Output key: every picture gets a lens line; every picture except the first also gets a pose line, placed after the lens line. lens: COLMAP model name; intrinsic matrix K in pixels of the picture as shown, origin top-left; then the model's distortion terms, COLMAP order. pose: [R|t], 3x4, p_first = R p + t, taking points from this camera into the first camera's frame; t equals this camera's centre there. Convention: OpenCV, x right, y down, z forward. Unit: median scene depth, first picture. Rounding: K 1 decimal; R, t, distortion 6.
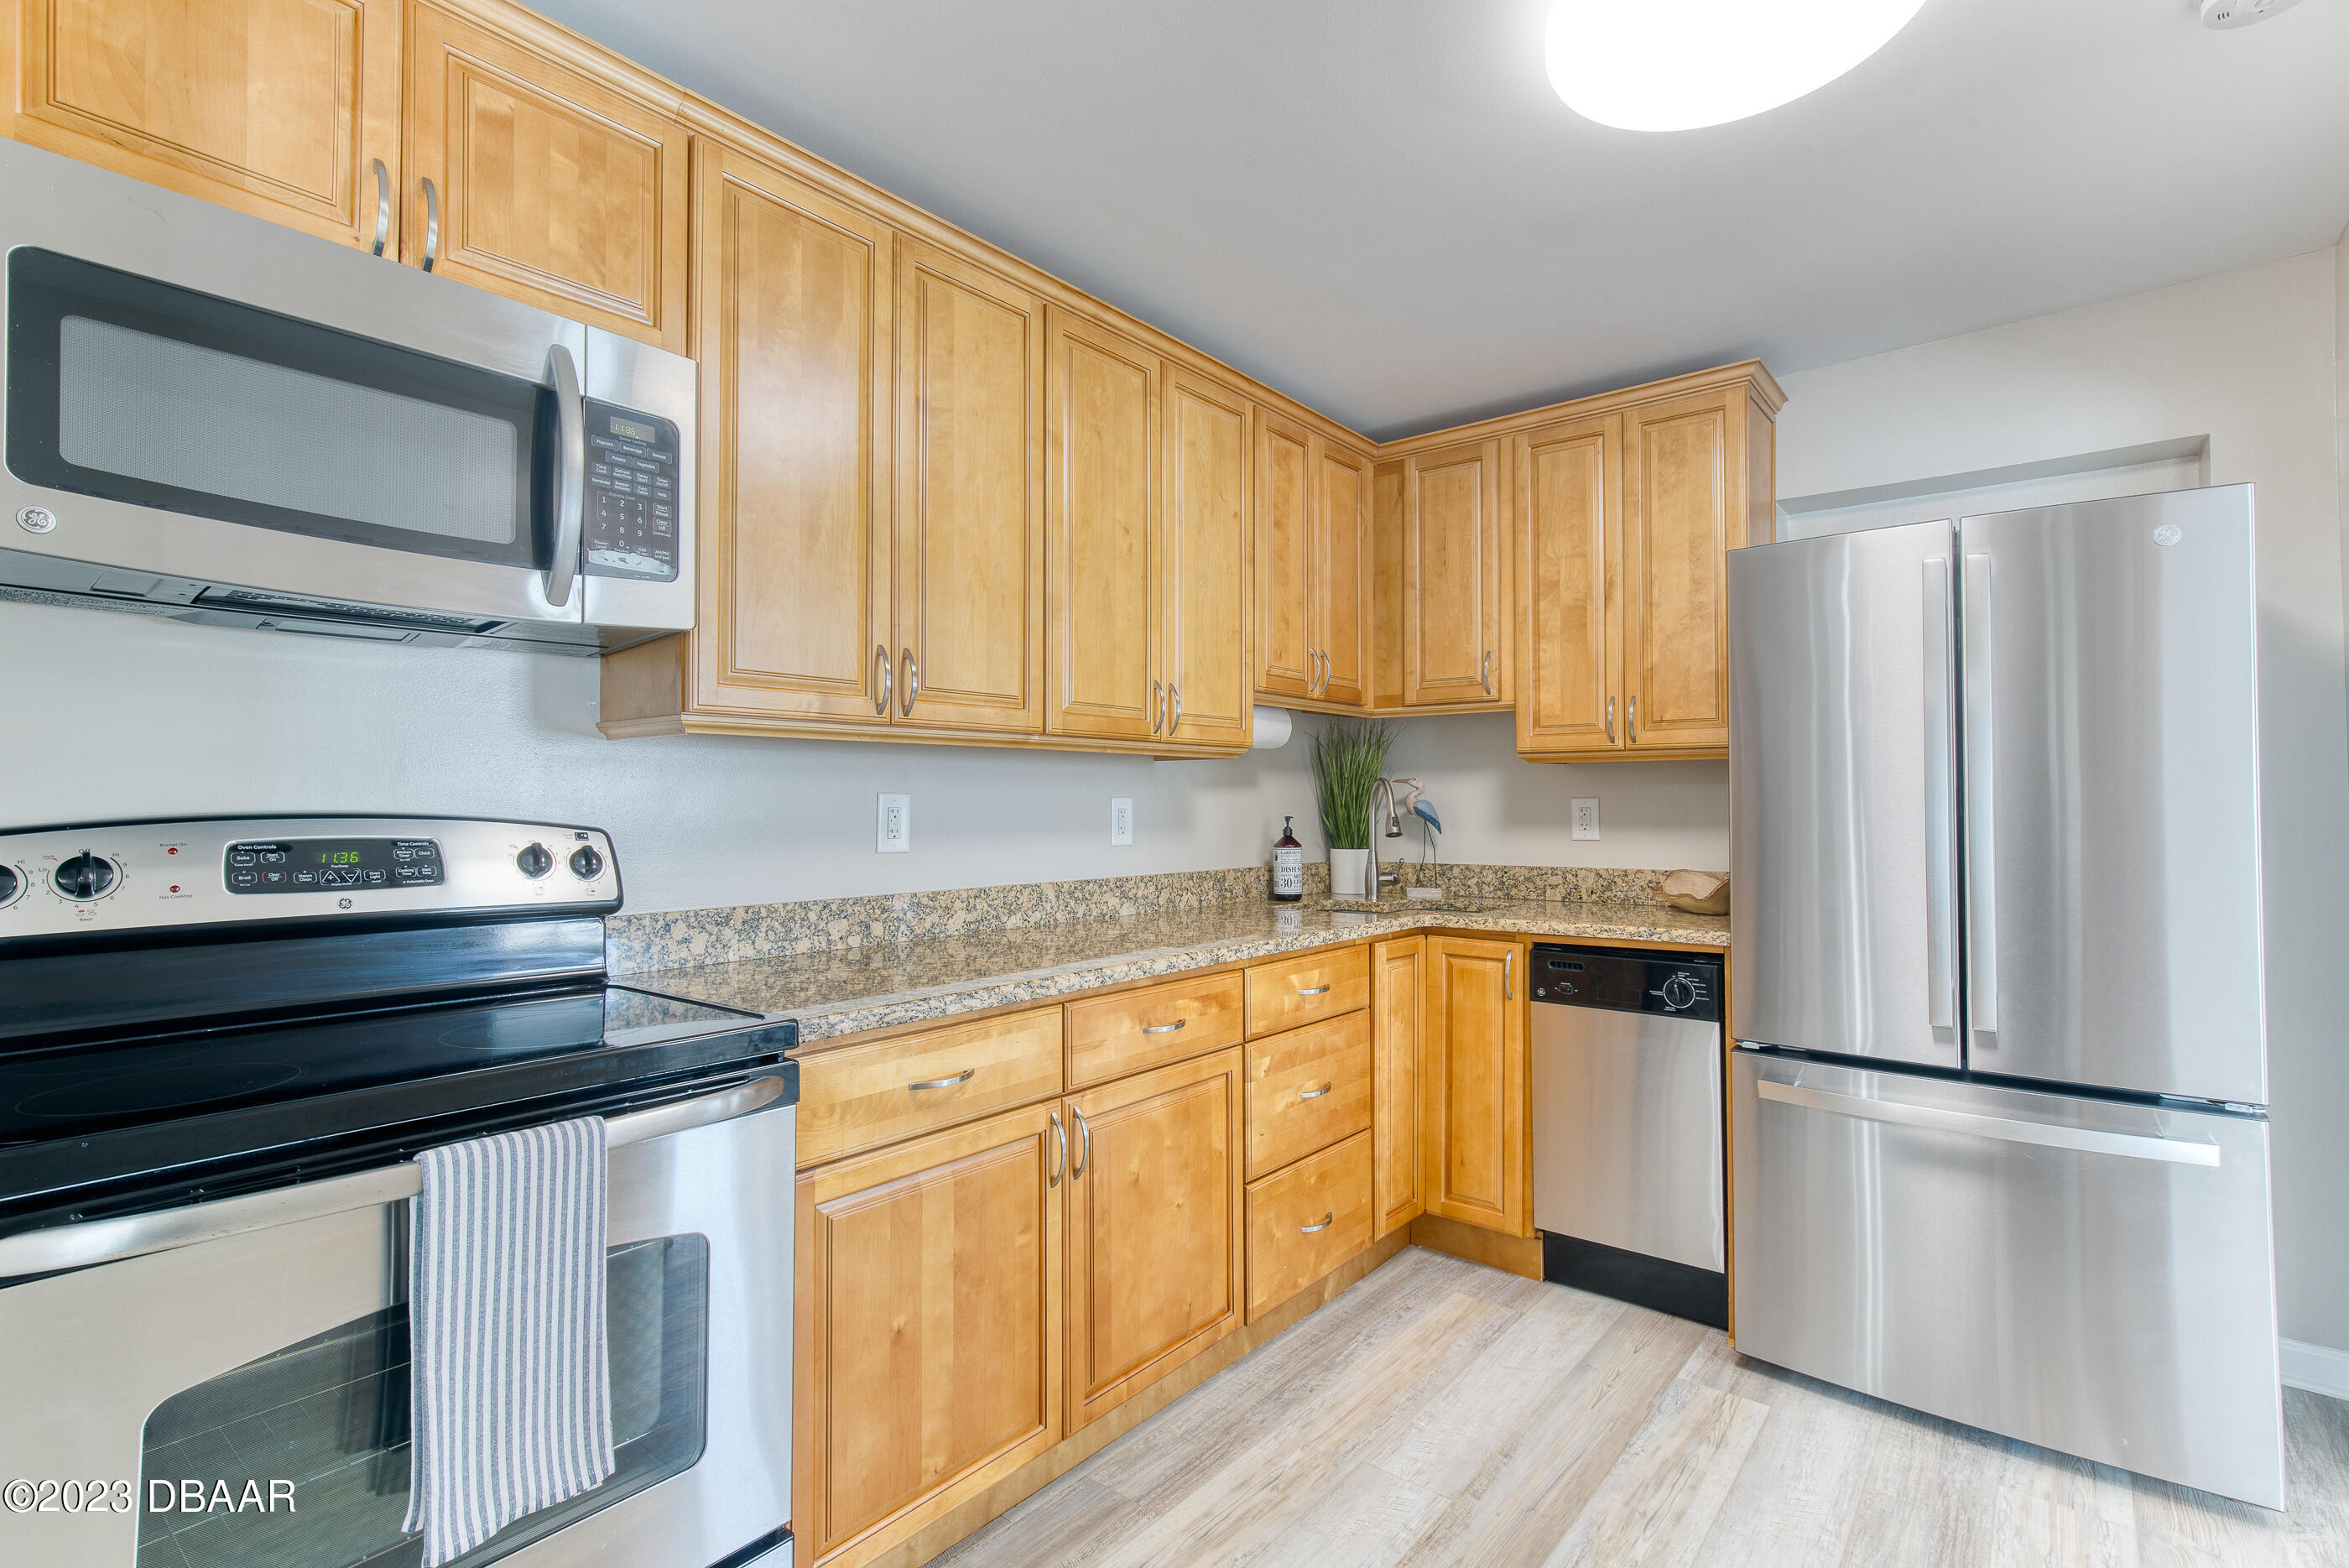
lens RADIAL K [[1100.6, 0, 1164.2], [0, 1100.6, 776.2], [0, 0, 1]] dist [-0.008985, 0.000583]
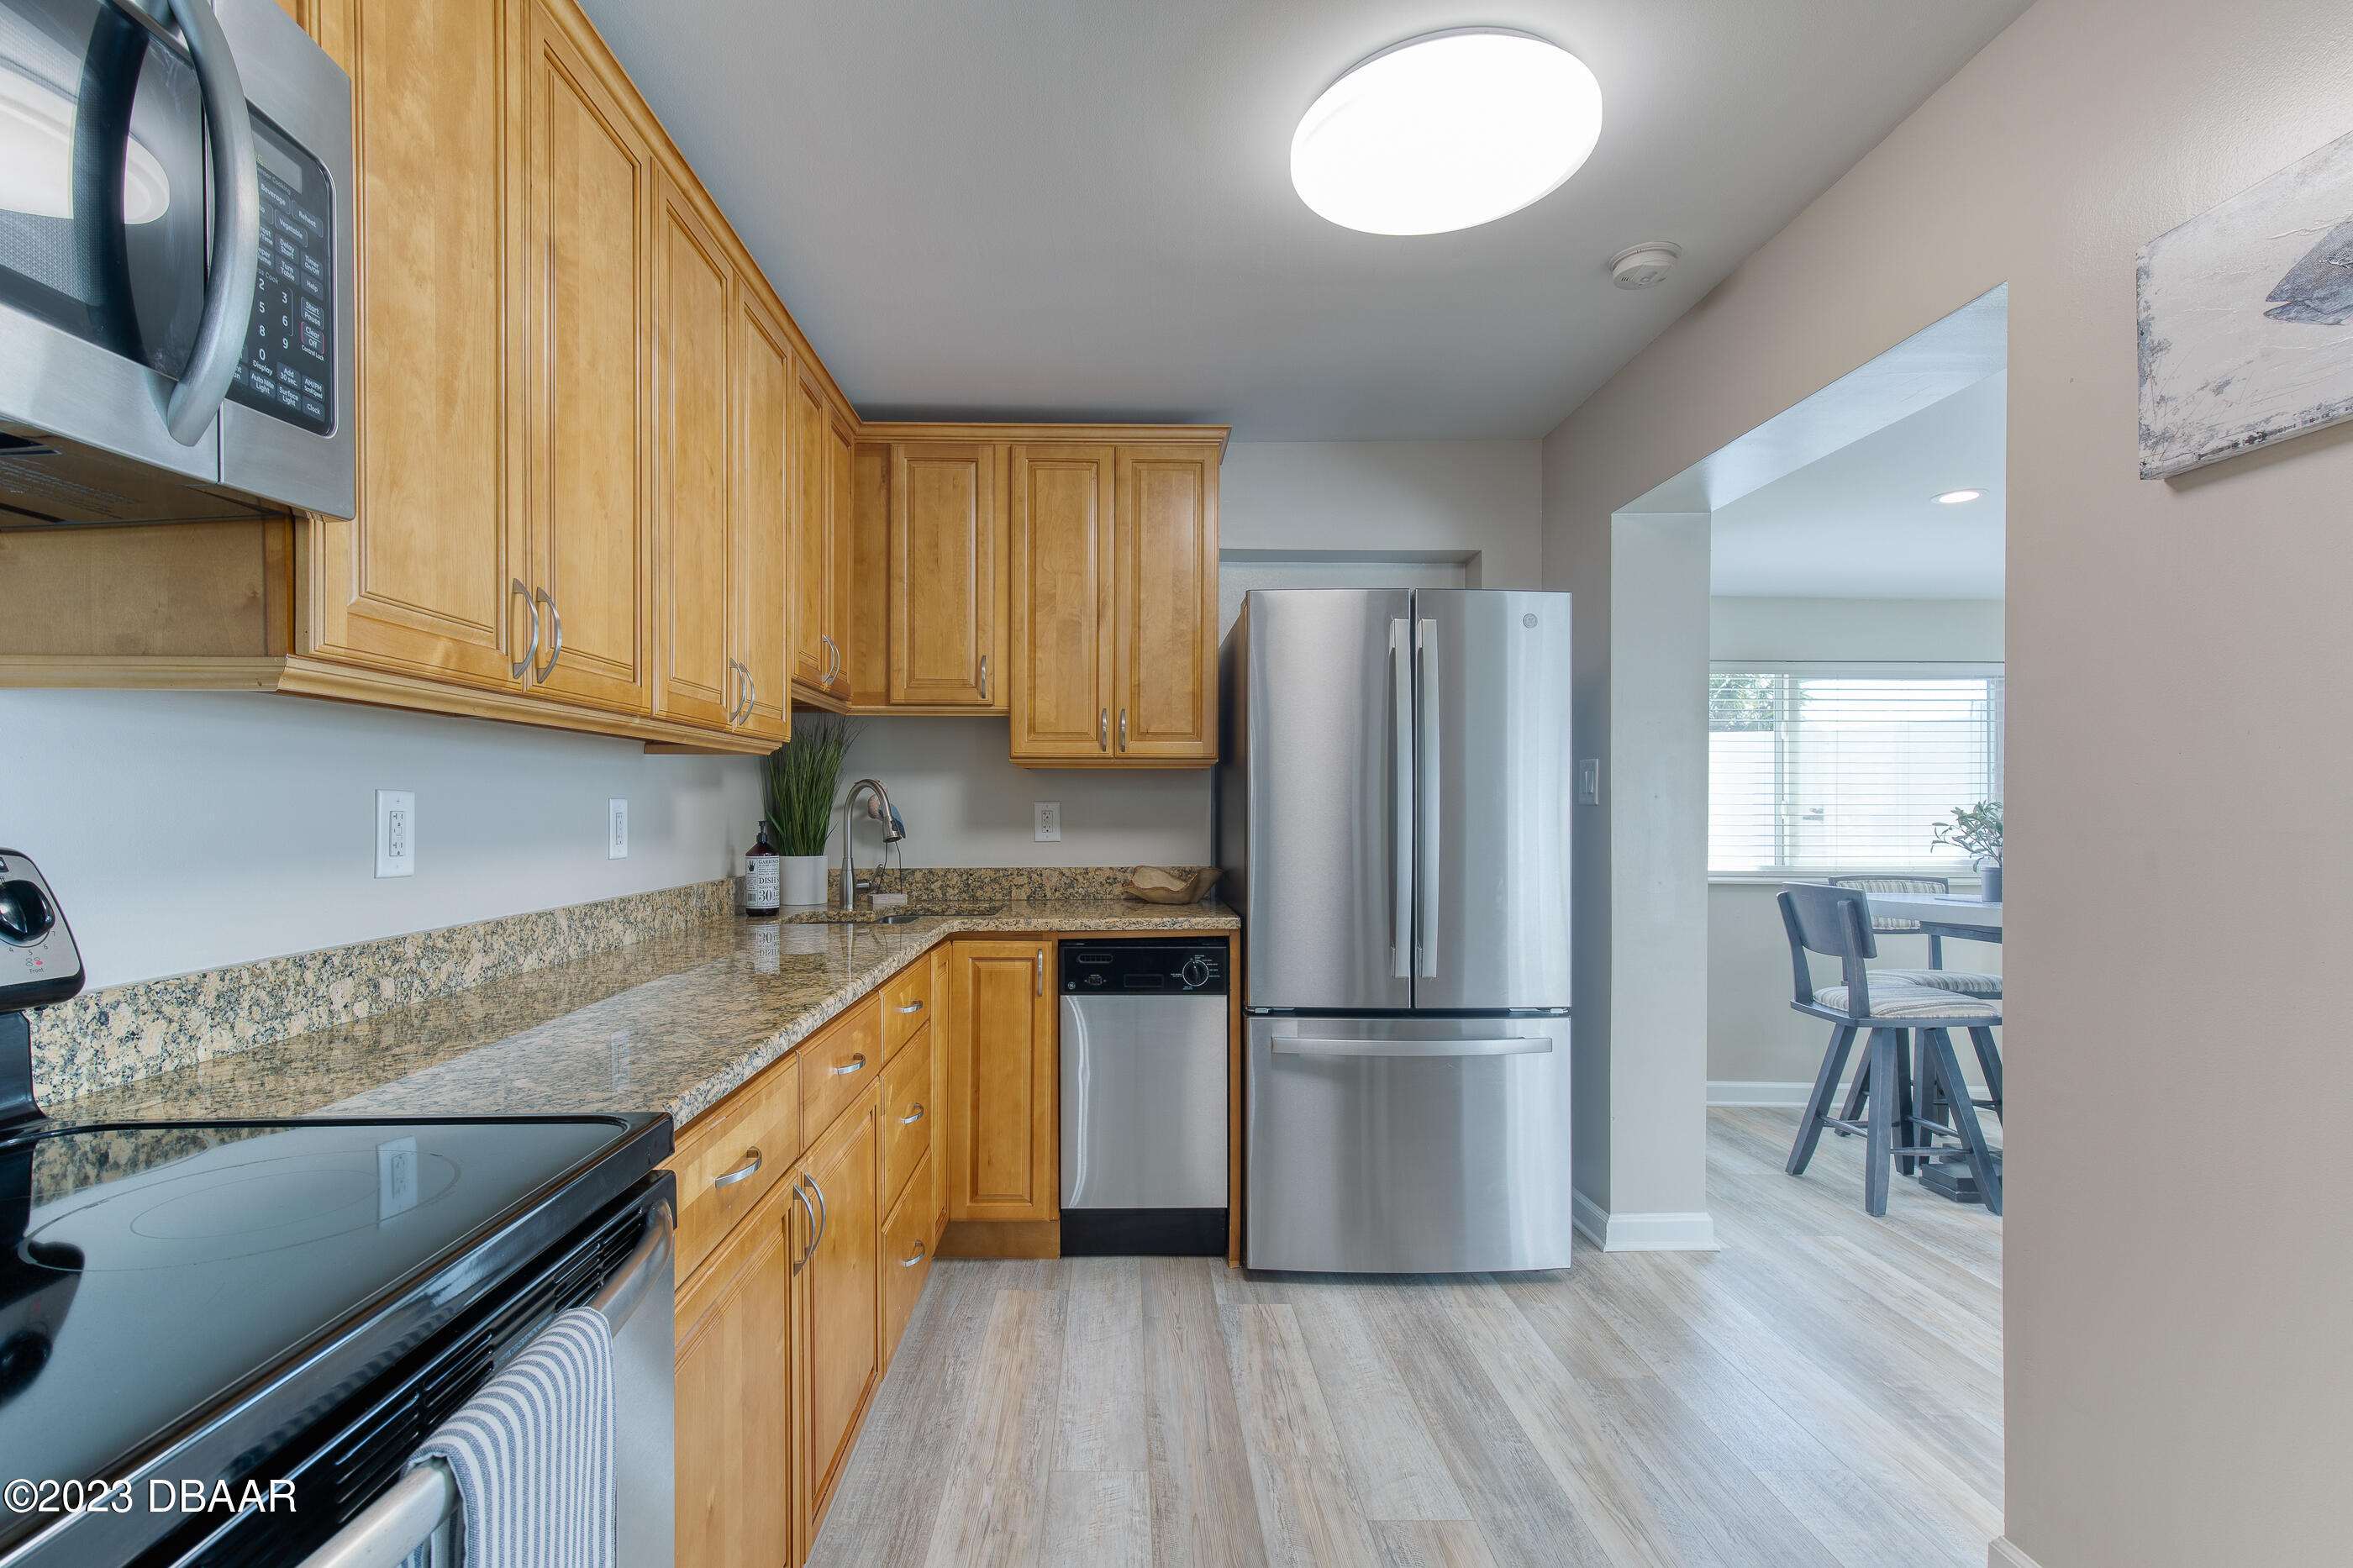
lens RADIAL K [[1121.7, 0, 1142.7], [0, 1121.7, 807.2], [0, 0, 1]] dist [-0.012961, 0.003637]
pose [[0.759061, 0.001659, 0.651018, -0.360989], [-0.018248, 0.999658, 0.018729, 0.004653], [-0.650764, -0.026096, 0.758831, 0.171451]]
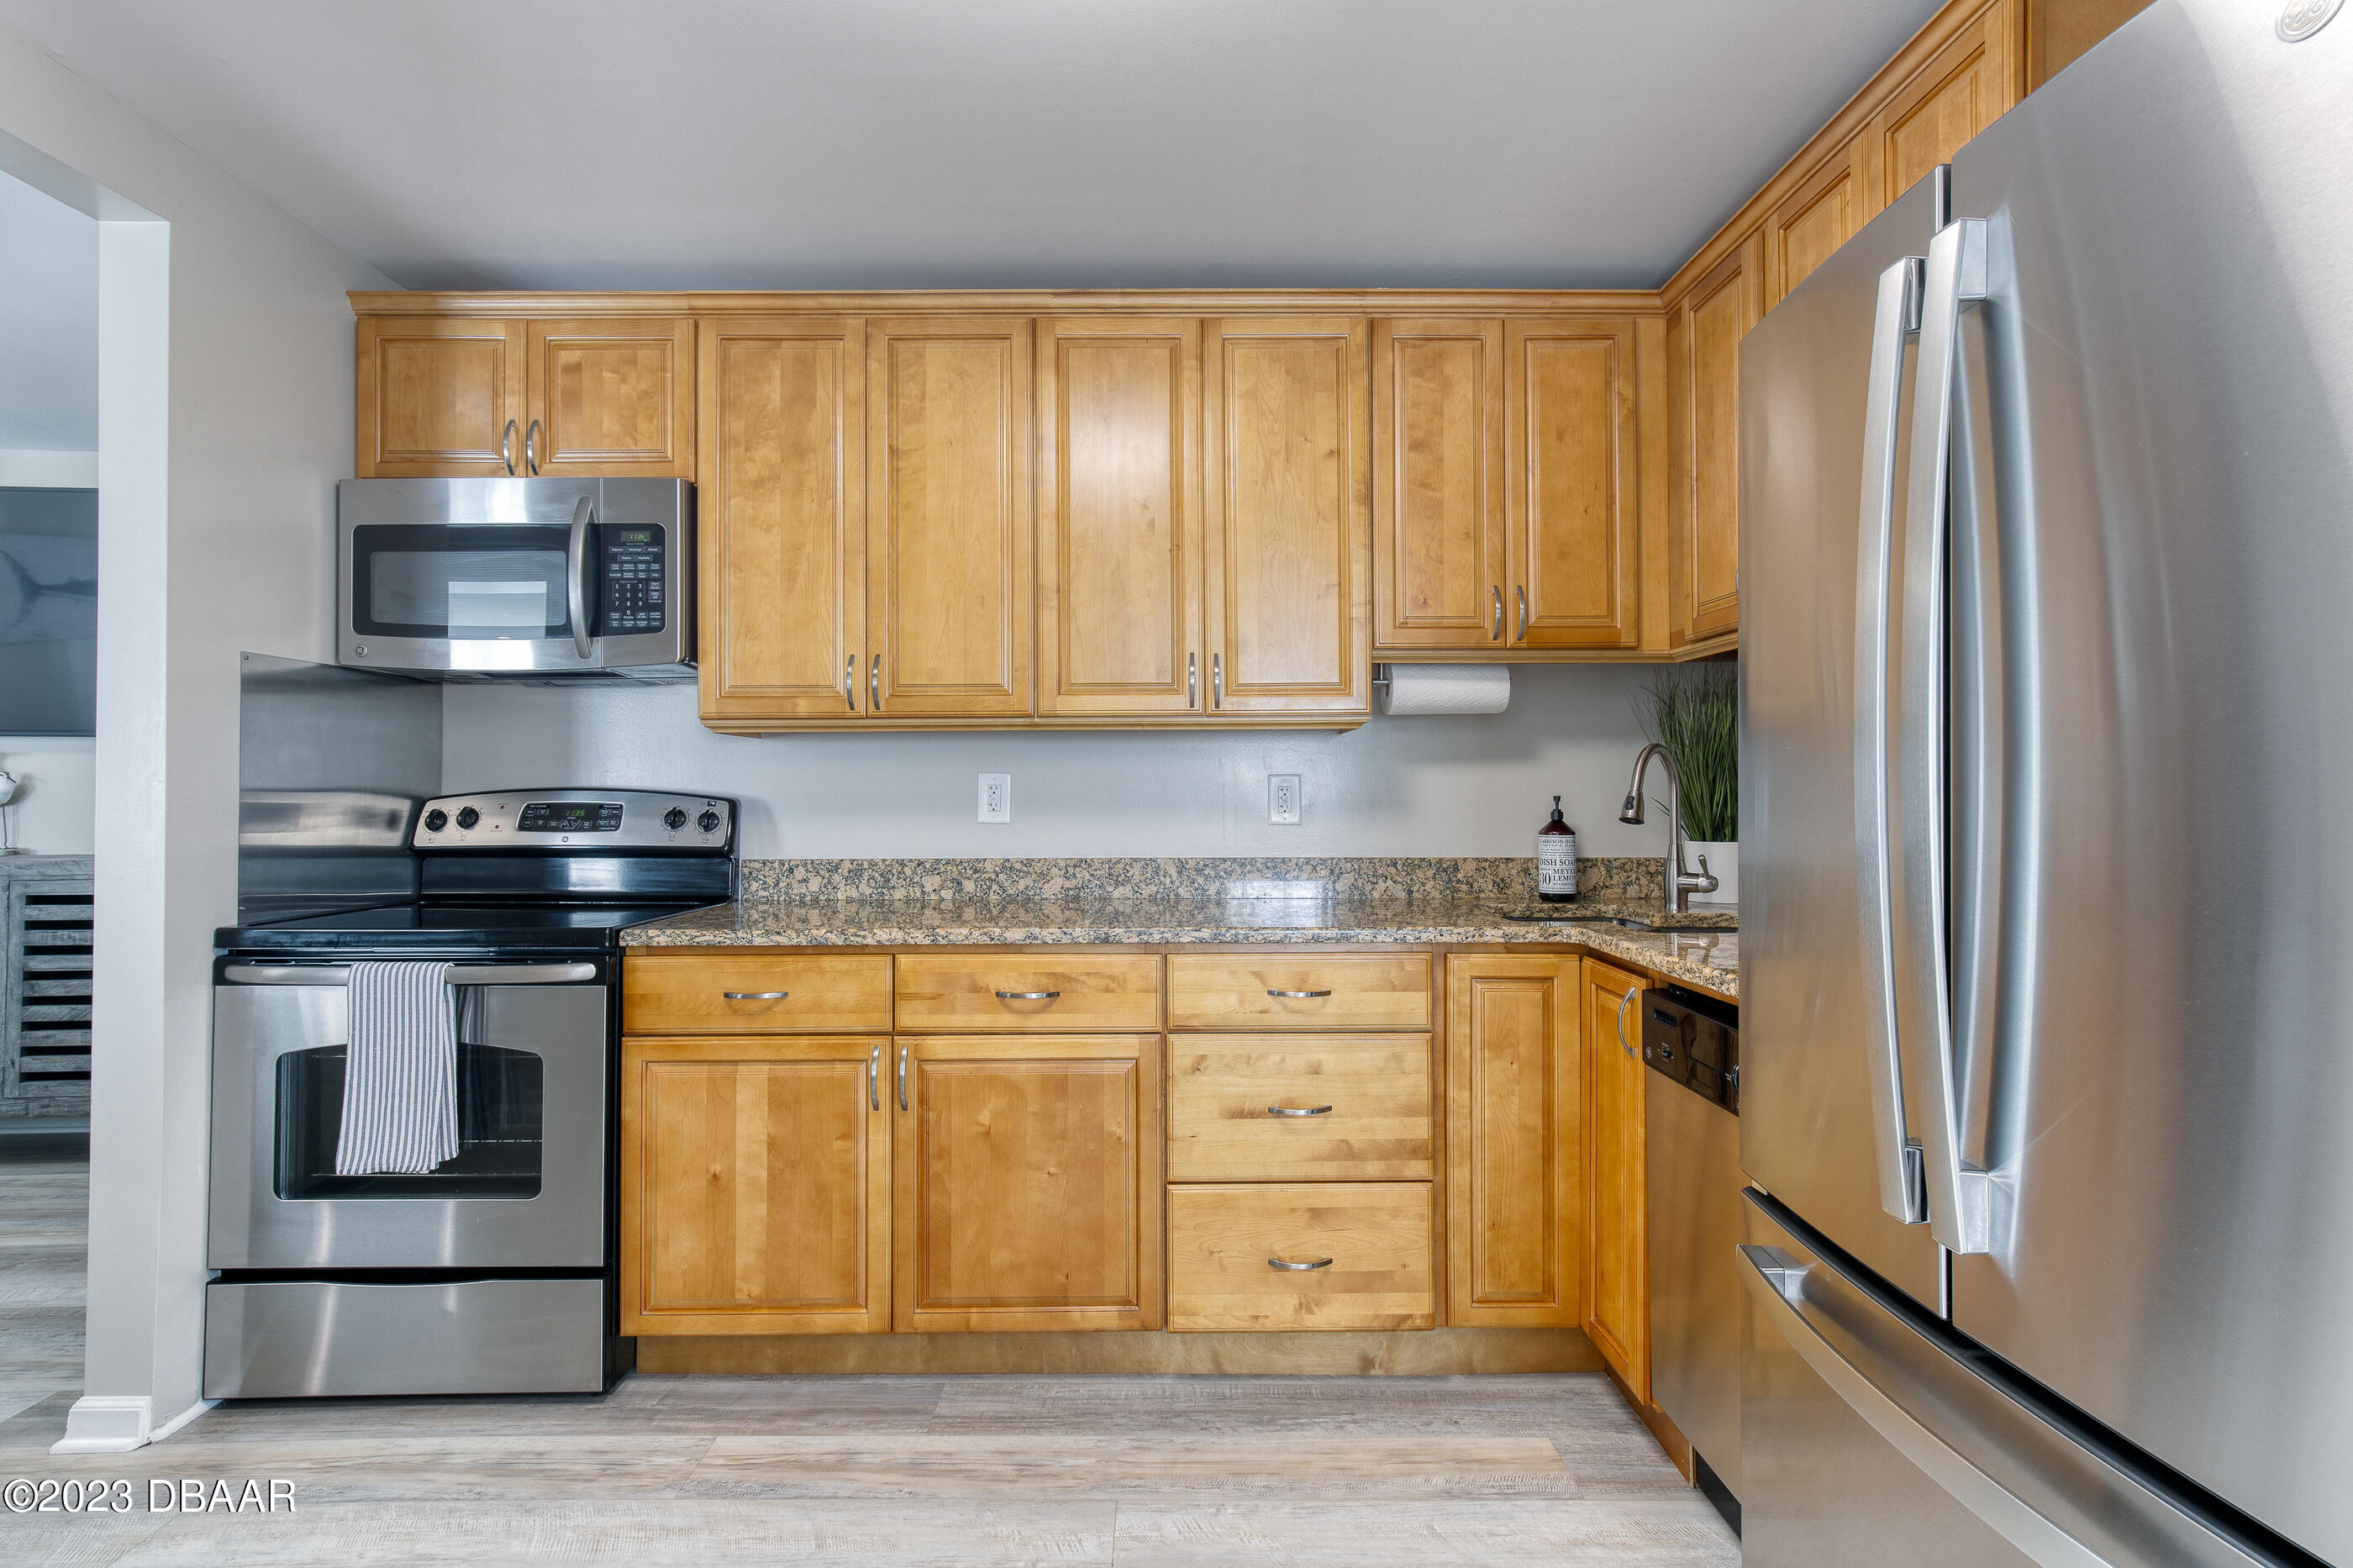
lens RADIAL K [[1121.7, 0, 1179.0], [0, 1121.7, 765.1], [0, 0, 1]] dist [-0.012961, 0.003637]
pose [[0.643047, -0.016009, -0.765659, 0.828521], [0.021861, 0.999758, -0.002544, 0.015610], [0.765514, -0.015102, 0.643242, 0.399241]]
